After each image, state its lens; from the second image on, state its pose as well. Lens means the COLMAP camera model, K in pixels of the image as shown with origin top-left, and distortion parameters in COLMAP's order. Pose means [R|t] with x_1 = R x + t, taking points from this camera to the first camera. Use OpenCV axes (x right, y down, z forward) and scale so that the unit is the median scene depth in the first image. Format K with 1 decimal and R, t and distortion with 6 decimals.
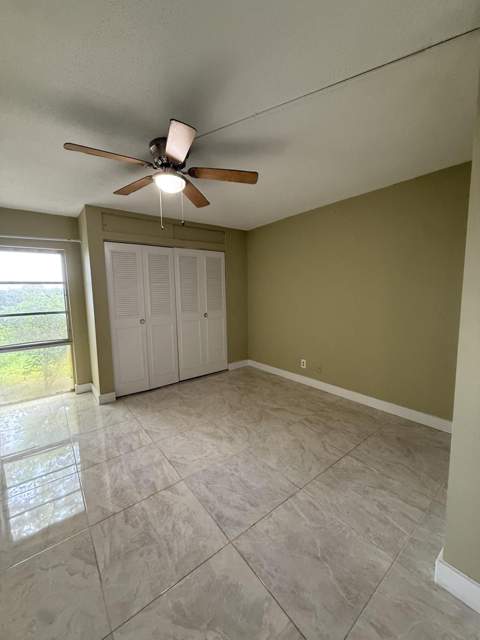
lens RADIAL K [[254.9, 0, 239.8], [0, 254.9, 318.0], [0, 0, 1]] dist [0.000289, 0.000067]
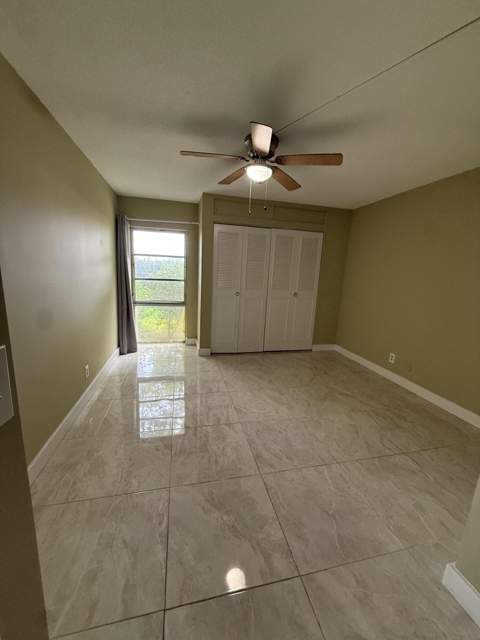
lens RADIAL K [[254.9, 0, 239.8], [0, 254.9, 318.0], [0, 0, 1]] dist [0.000289, 0.000067]
pose [[0.905638, 0.139457, -0.400465, 0.141752], [-0.107976, 0.989086, 0.100253, 0.005969], [0.410075, -0.047552, 0.910811, -0.074081]]
